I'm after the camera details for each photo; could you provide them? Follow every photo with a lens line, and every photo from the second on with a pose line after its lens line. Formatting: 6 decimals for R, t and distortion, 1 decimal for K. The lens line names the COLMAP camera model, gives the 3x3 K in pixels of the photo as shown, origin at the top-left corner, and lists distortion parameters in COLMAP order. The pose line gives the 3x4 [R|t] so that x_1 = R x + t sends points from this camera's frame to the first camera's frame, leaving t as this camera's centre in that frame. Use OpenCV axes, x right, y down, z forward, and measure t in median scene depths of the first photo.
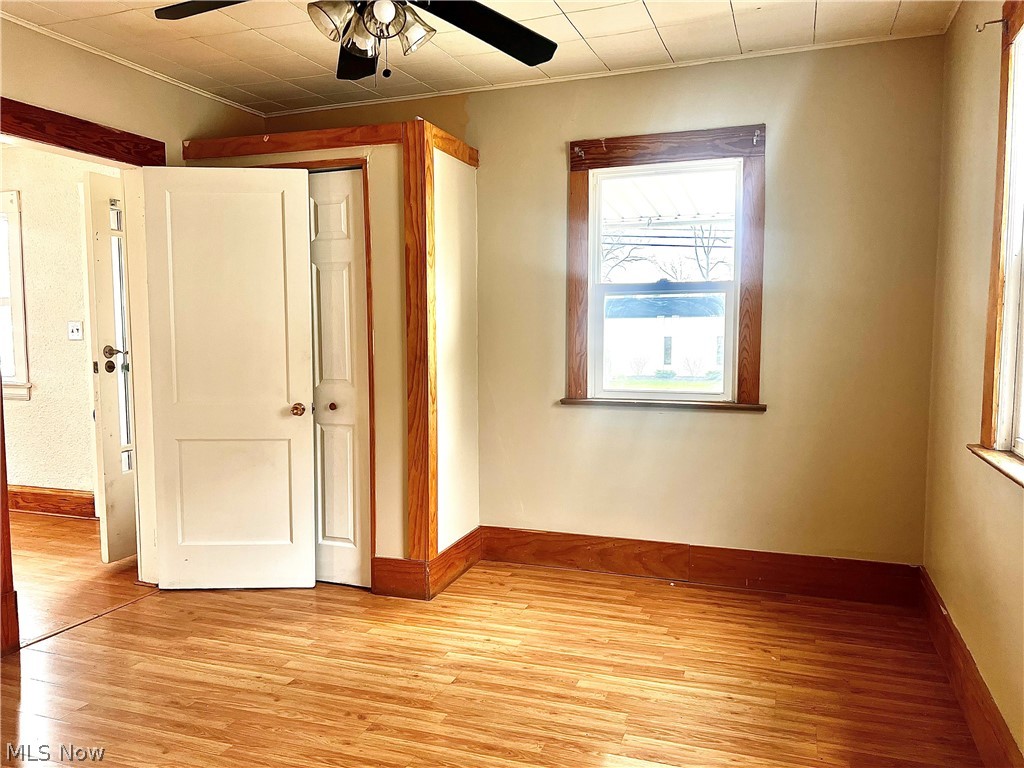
lens RADIAL K [[770.0, 0, 512.0], [0, 770.0, 384.0], [0, 0, 1]] dist [0.014626, -0.001455]
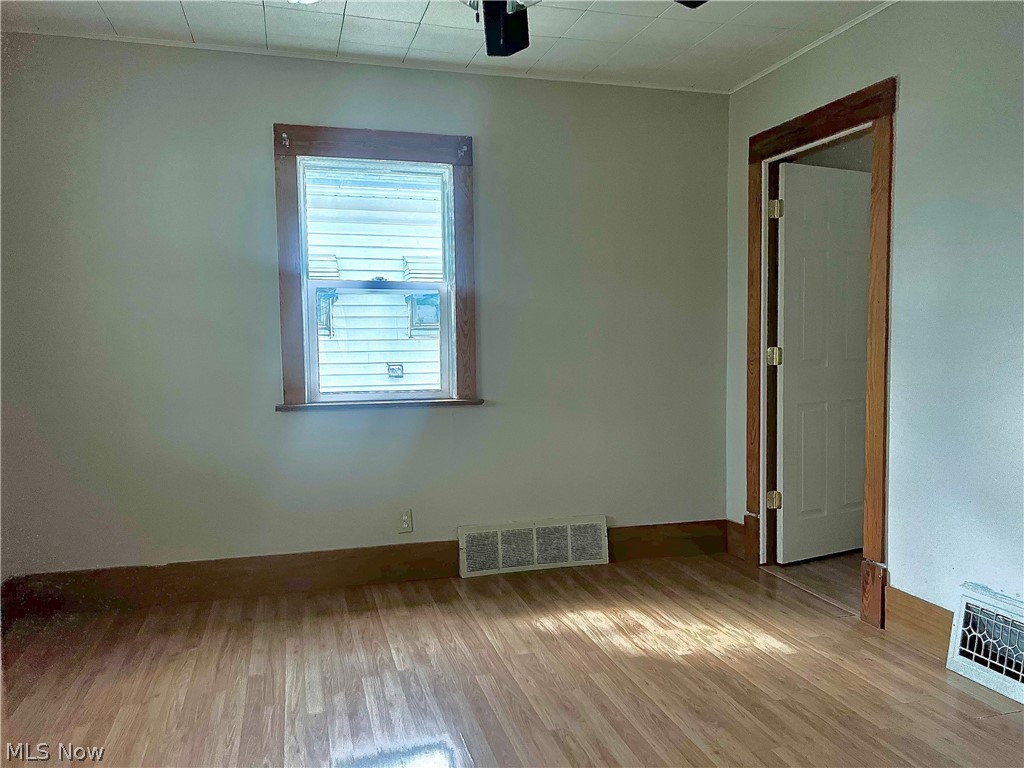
lens RADIAL K [[770.0, 0, 512.0], [0, 770.0, 384.0], [0, 0, 1]] dist [0.014626, -0.001455]
pose [[-0.584316, -0.047085, 0.810159, -0.798542], [0.060862, 0.992961, 0.101606, -0.083352], [-0.809240, 0.108678, -0.577338, 1.332560]]
